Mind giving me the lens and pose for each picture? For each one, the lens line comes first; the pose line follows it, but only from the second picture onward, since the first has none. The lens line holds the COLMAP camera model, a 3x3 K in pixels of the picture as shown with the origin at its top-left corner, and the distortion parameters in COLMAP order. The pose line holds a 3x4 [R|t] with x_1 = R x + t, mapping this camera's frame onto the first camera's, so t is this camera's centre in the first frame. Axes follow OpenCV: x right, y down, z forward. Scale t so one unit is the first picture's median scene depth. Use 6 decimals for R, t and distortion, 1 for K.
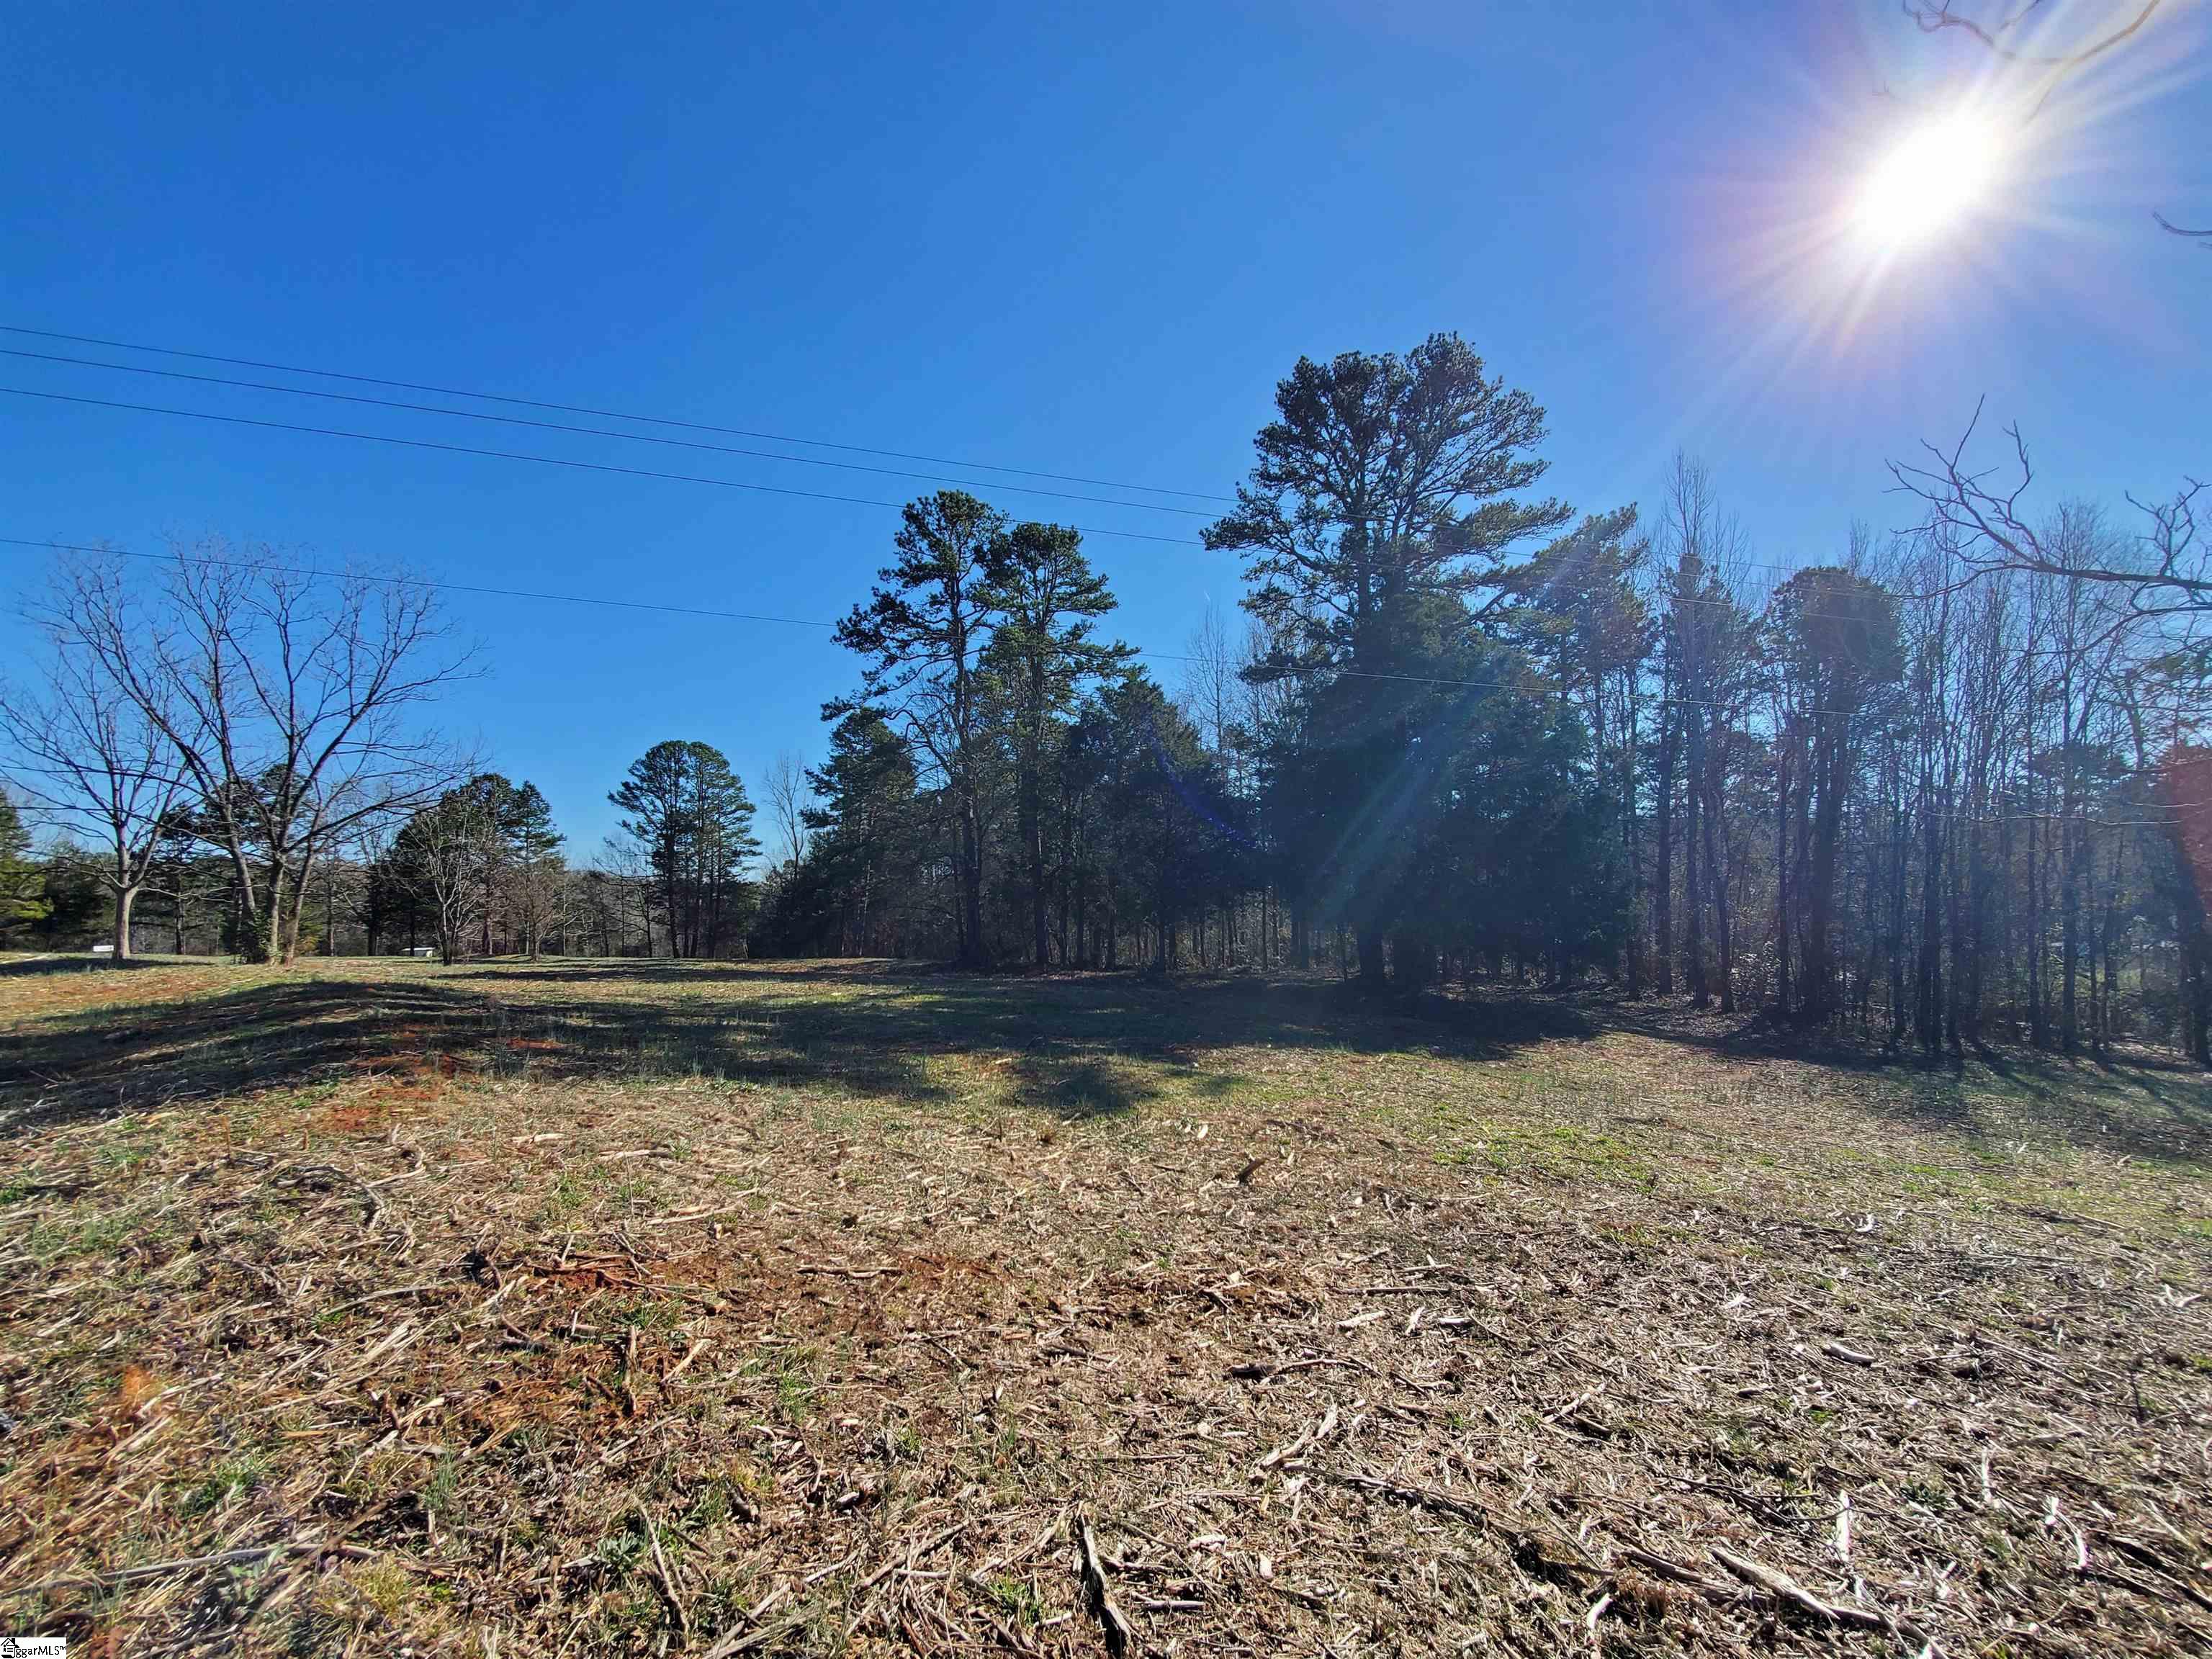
lens RADIAL K [[893.9, 0, 1107.9], [0, 893.9, 866.0], [0, 0, 1]] dist [-0.001156, -0.000888]
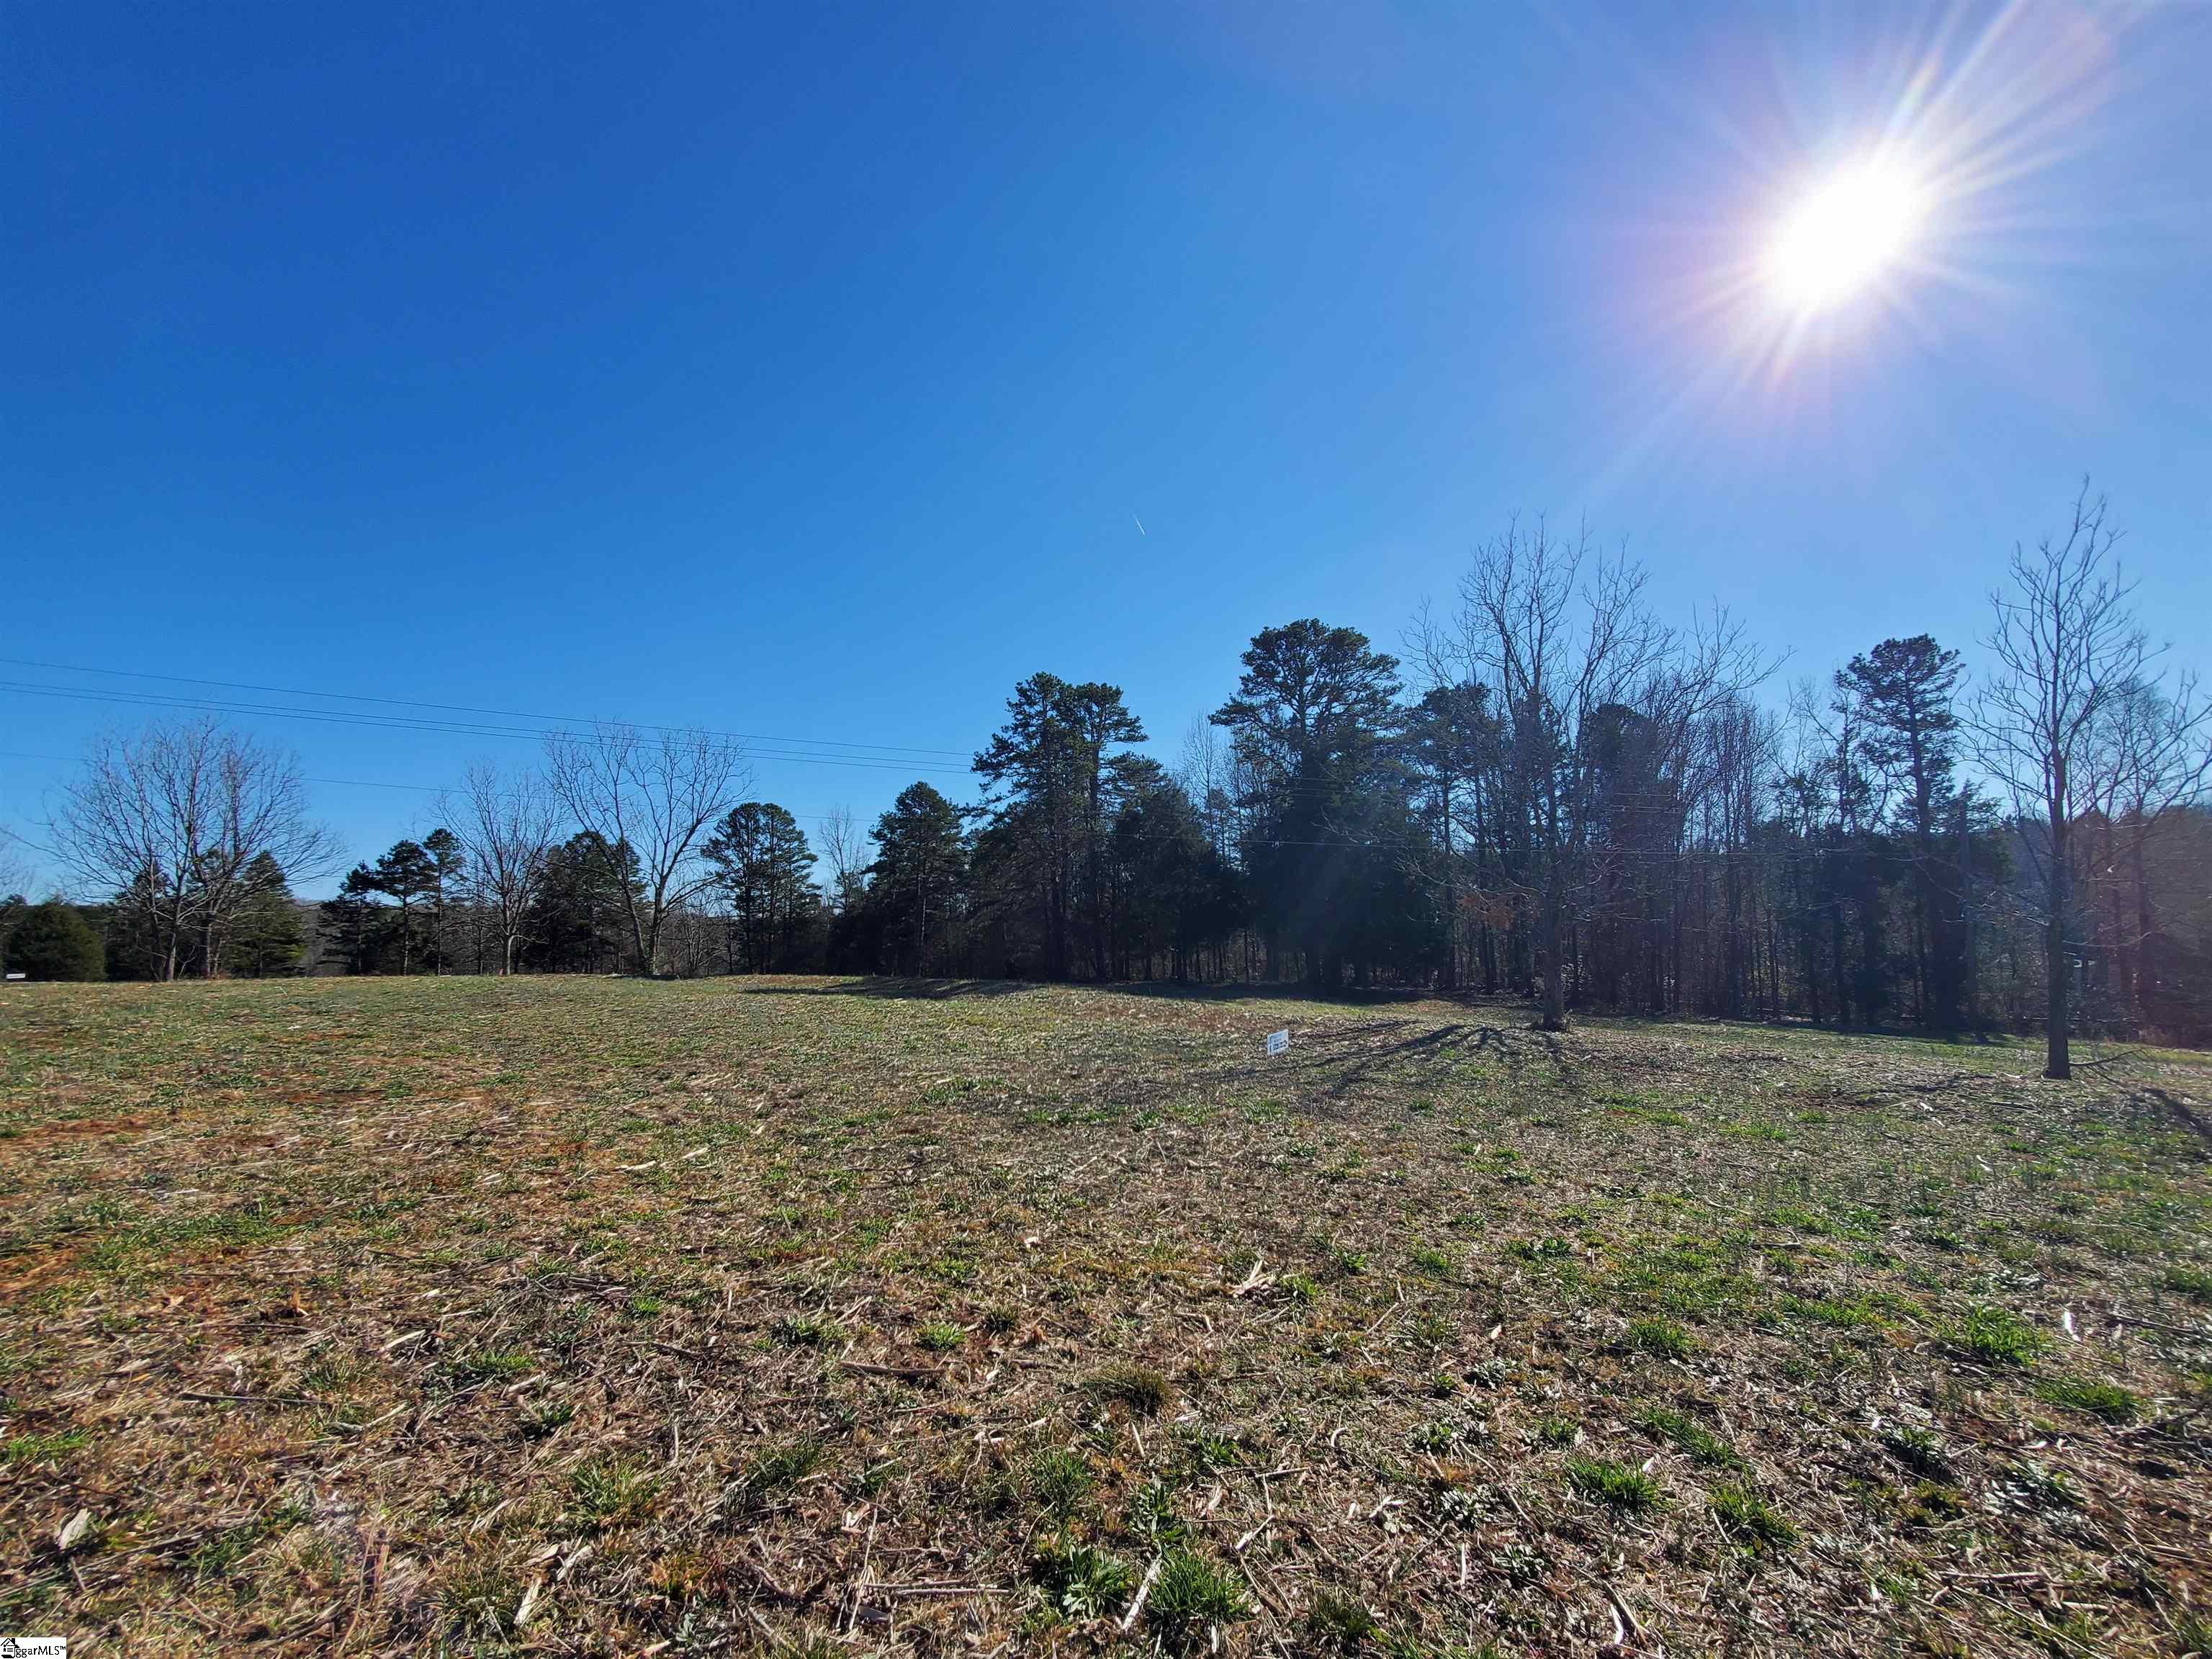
lens RADIAL K [[905.7, 0, 1091.3], [0, 905.7, 872.1], [0, 0, 1]] dist [-0.001676, -0.000377]
pose [[0.999754, -0.014998, 0.016318, -0.050227], [0.015353, 0.999643, -0.021851, -0.014256], [-0.015984, 0.022096, 0.999628, -0.230993]]
